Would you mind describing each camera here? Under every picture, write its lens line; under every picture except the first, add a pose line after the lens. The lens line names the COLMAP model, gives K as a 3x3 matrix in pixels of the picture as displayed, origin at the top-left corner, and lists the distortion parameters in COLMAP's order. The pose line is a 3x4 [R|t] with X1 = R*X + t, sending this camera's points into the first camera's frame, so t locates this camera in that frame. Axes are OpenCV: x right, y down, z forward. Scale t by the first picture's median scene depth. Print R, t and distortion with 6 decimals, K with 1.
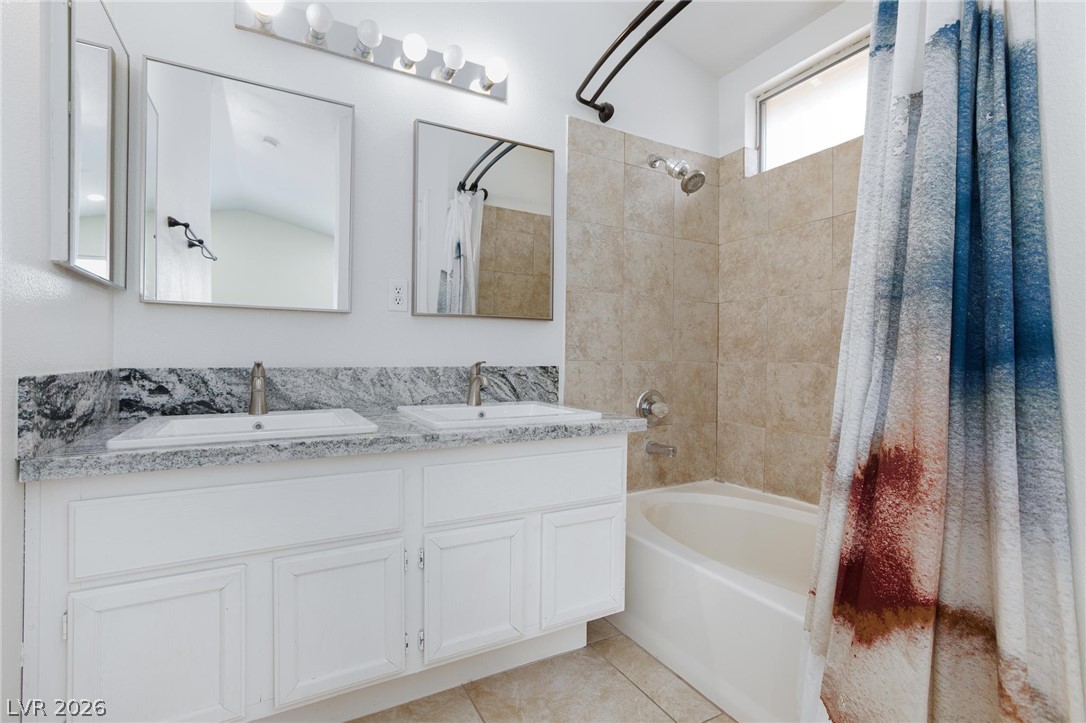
lens RADIAL K [[507.7, 0, 538.3], [0, 507.7, 359.0], [0, 0, 1]] dist [-0.022115, 0.011283]
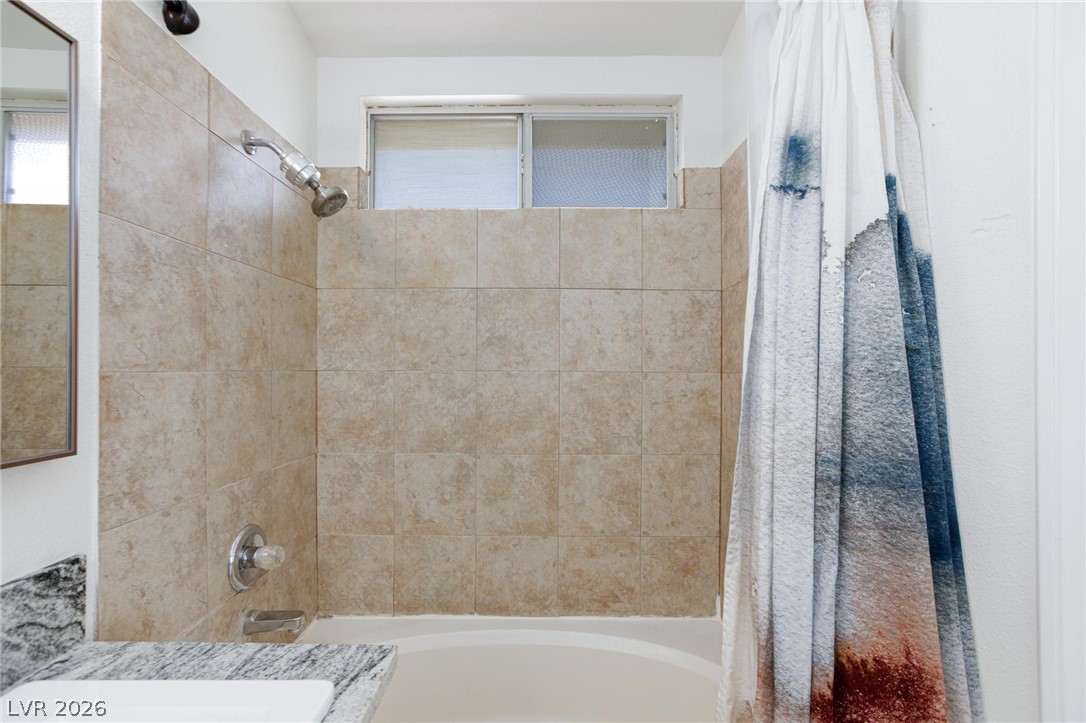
lens RADIAL K [[507.7, 0, 547.0], [0, 507.7, 369.5], [0, 0, 1]] dist [-0.022115, 0.011283]
pose [[0.472477, -0.011454, 0.881269, -0.137359], [-0.000863, 0.999909, 0.013459, -0.138132], [-0.881343, -0.007120, 0.472424, 0.426570]]
